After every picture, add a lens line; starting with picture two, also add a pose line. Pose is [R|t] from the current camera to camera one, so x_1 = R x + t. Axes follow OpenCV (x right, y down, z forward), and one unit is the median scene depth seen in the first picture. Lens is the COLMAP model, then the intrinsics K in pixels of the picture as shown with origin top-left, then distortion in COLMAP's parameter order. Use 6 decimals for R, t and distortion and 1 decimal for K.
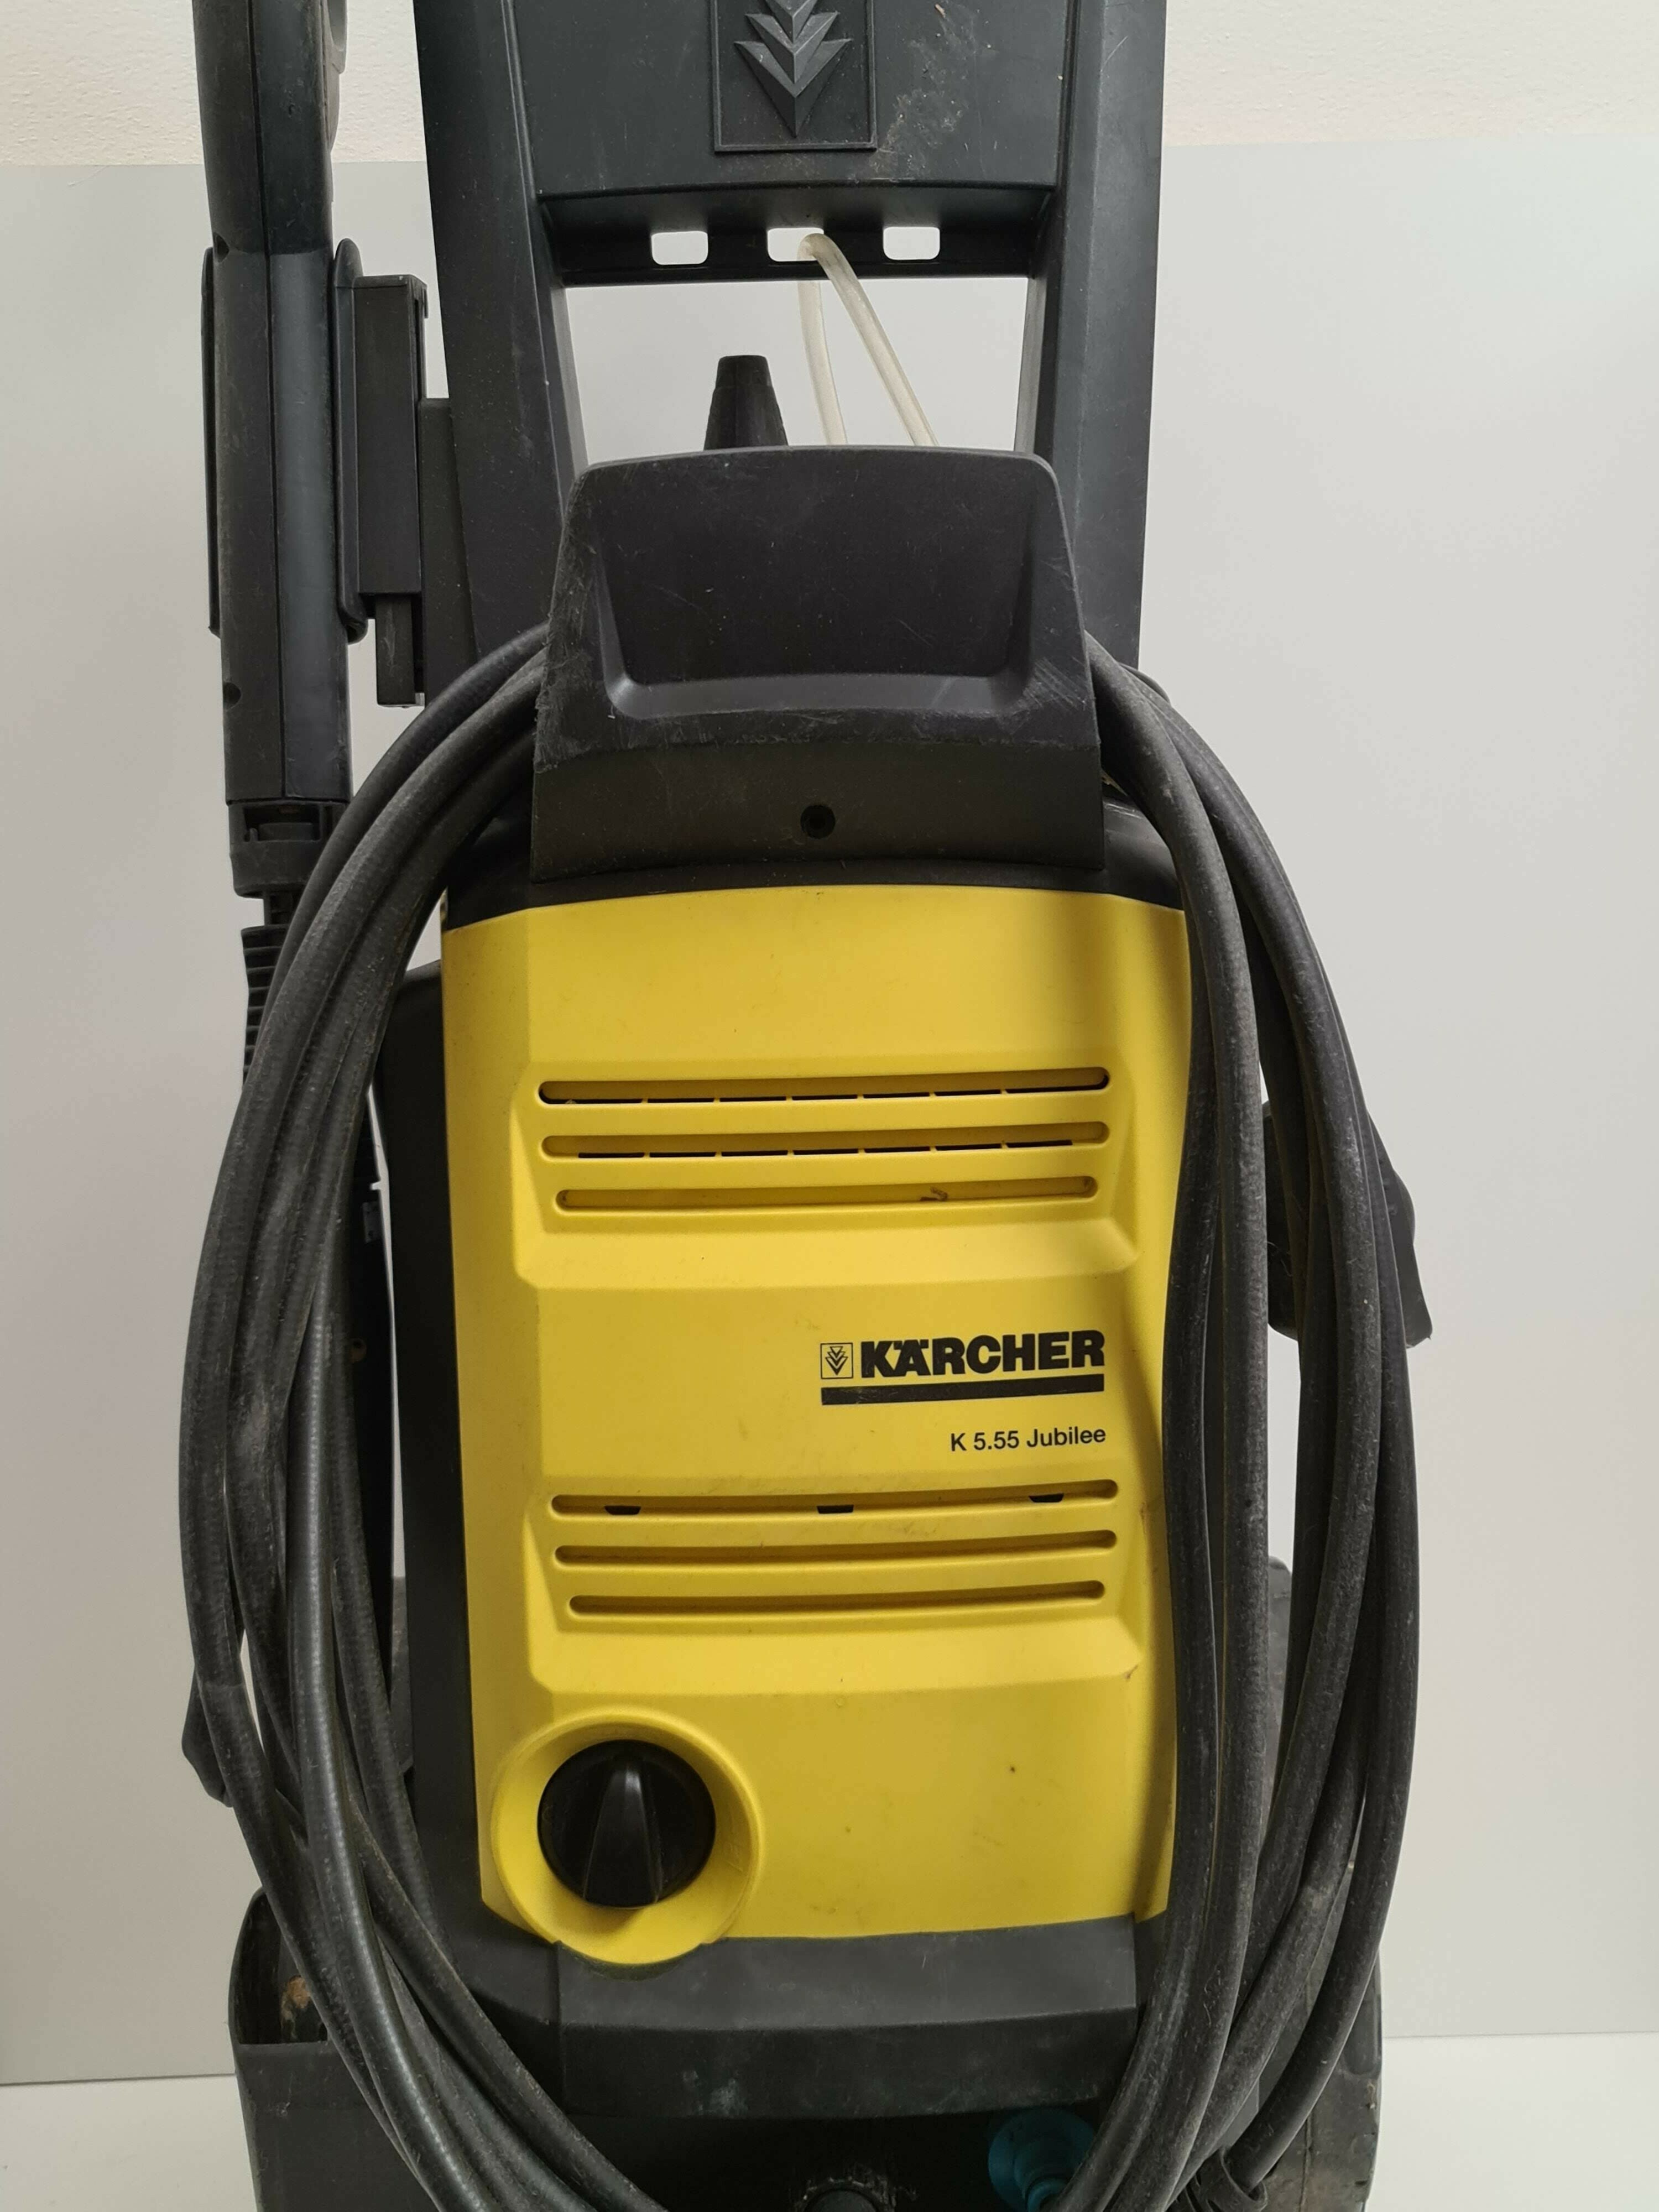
lens RADIAL K [[2997.6, 0, 836.4], [0, 2997.6, 1006.4], [0, 0, 1]] dist [0.061875, 0.000000]
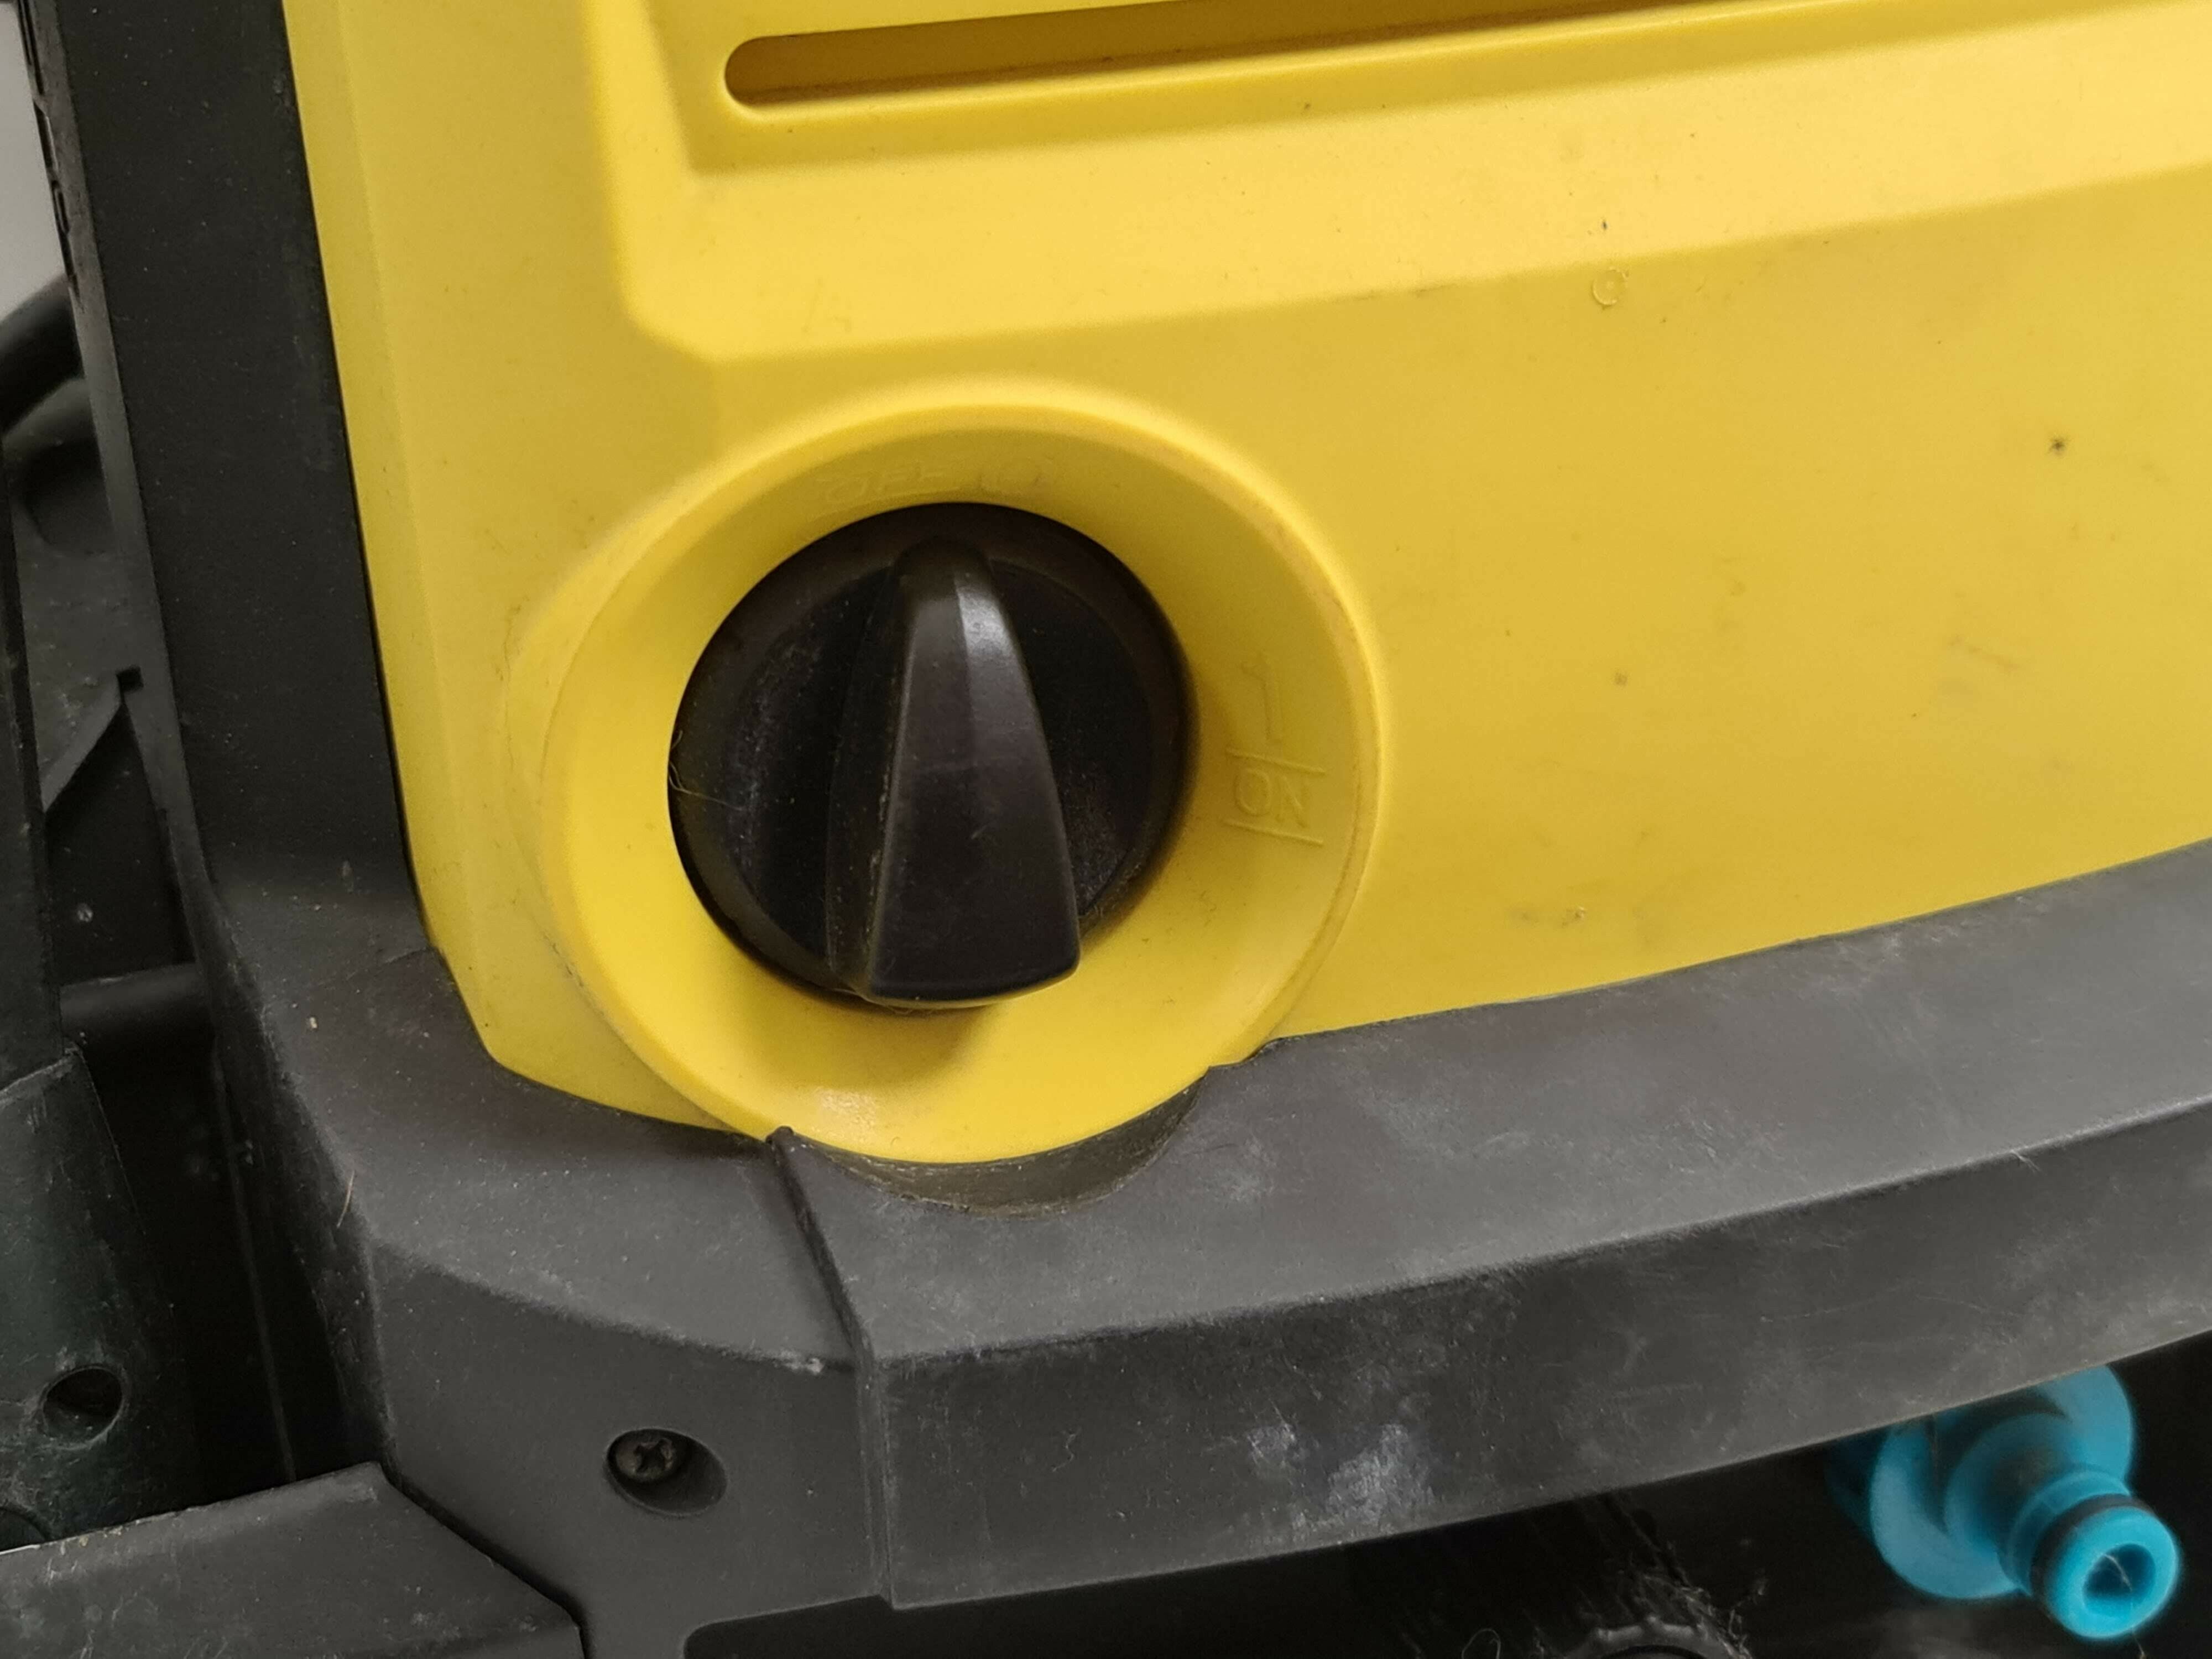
lens RADIAL K [[3440.3, 0, 1114.1], [0, 3440.3, 846.9], [0, 0, 1]] dist [0.065792, 0.000000]
pose [[0.953630, -0.139750, 0.266571, -0.157376], [0.078600, 0.970568, 0.227638, 0.201123], [-0.290538, -0.196130, 0.936547, 0.656358]]
